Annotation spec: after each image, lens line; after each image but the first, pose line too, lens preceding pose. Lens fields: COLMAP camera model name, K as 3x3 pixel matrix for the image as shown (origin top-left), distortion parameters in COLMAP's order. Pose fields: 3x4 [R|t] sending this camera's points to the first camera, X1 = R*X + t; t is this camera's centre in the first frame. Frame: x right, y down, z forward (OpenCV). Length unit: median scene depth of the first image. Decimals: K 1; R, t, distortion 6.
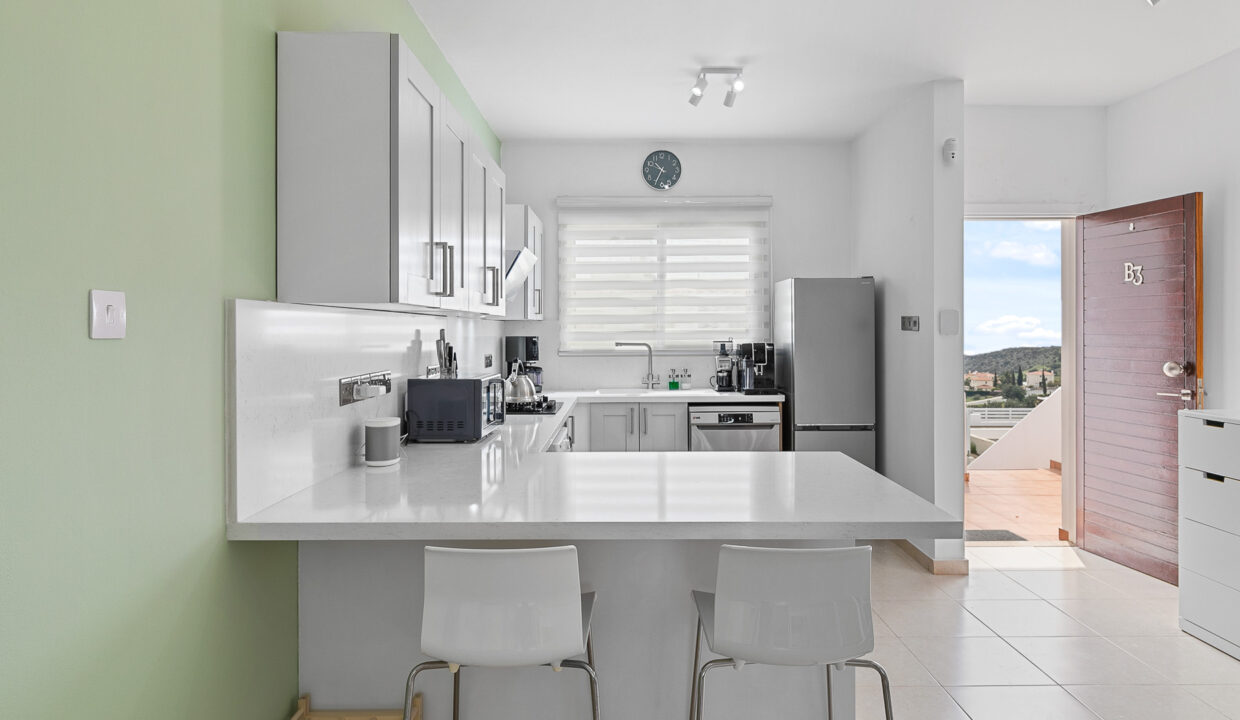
lens RADIAL K [[772.2, 0, 638.6], [0, 772.2, 328.3], [0, 0, 1]] dist [0.025456, 0.002236]
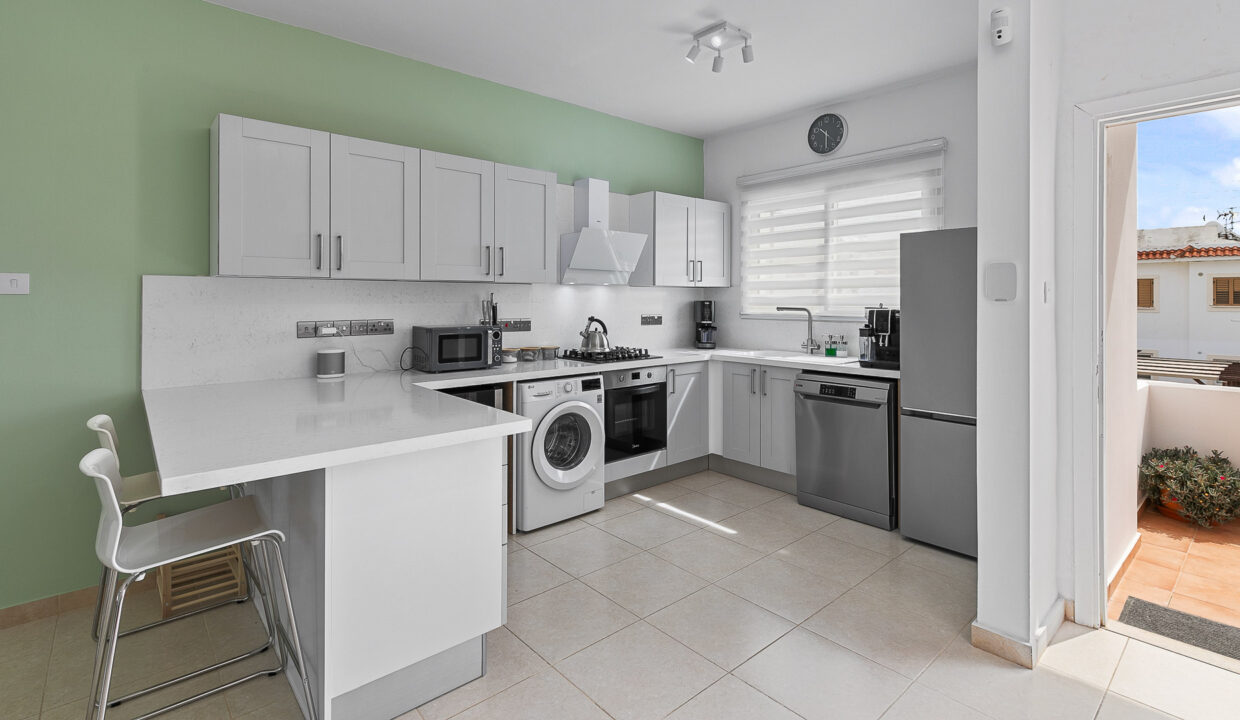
lens RADIAL K [[581.5, 0, 600.2], [0, 581.5, 297.6], [0, 0, 1]] dist [0.010891, -0.001810]
pose [[0.627925, 0.002383, -0.778270, 0.470633], [-0.002443, 0.999996, 0.001091, 0.005266], [0.778270, 0.001216, 0.627929, 0.334280]]
